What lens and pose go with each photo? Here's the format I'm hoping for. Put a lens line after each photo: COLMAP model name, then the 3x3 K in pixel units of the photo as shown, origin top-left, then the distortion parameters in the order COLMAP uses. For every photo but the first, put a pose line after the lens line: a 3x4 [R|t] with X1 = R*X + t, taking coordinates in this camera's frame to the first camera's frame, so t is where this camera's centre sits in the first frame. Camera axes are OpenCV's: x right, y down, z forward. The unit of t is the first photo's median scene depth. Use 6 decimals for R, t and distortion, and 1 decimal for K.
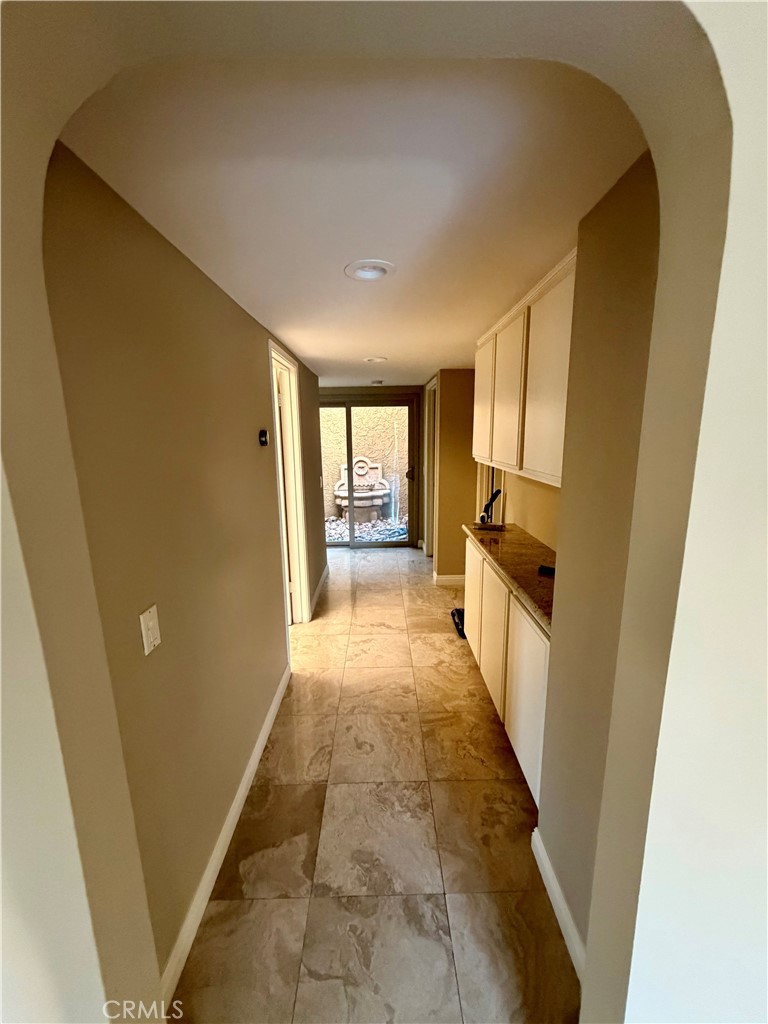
lens RADIAL K [[407.8, 0, 385.9], [0, 407.8, 510.7], [0, 0, 1]] dist [-0.000522, 0.000270]
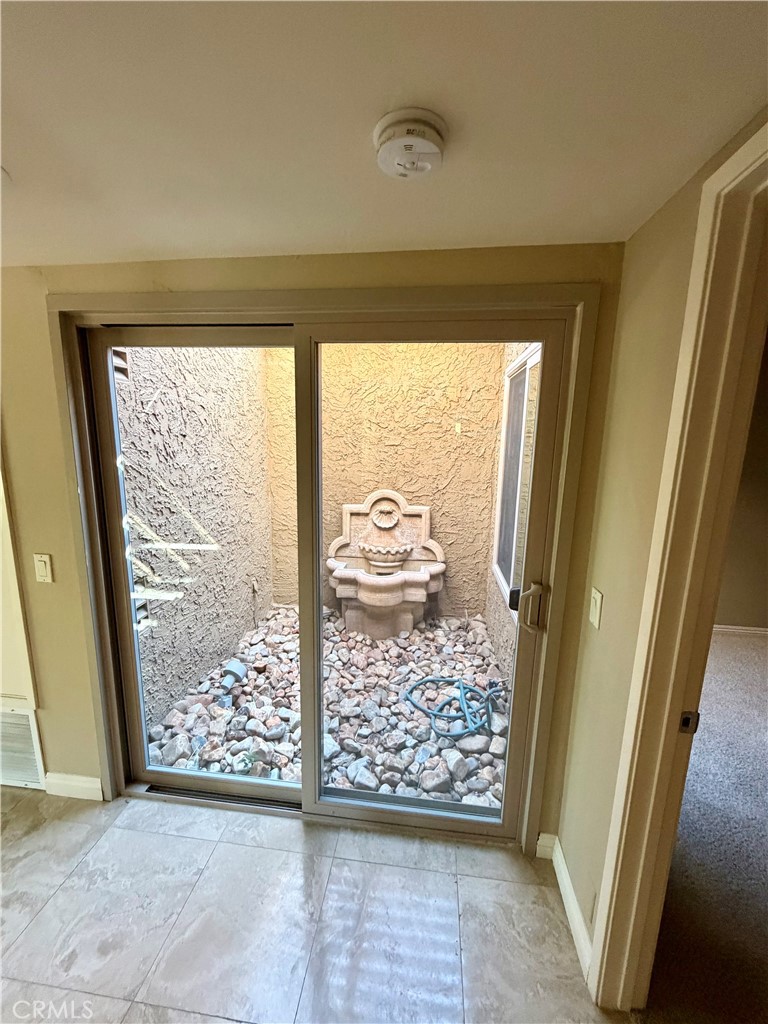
lens RADIAL K [[407.8, 0, 385.9], [0, 407.8, 510.7], [0, 0, 1]] dist [-0.000522, 0.000270]
pose [[0.990267, 0.056005, -0.127416, -0.000623], [-0.057228, 0.998343, -0.005958, -0.106506], [0.126871, 0.013192, 0.991832, 0.541100]]
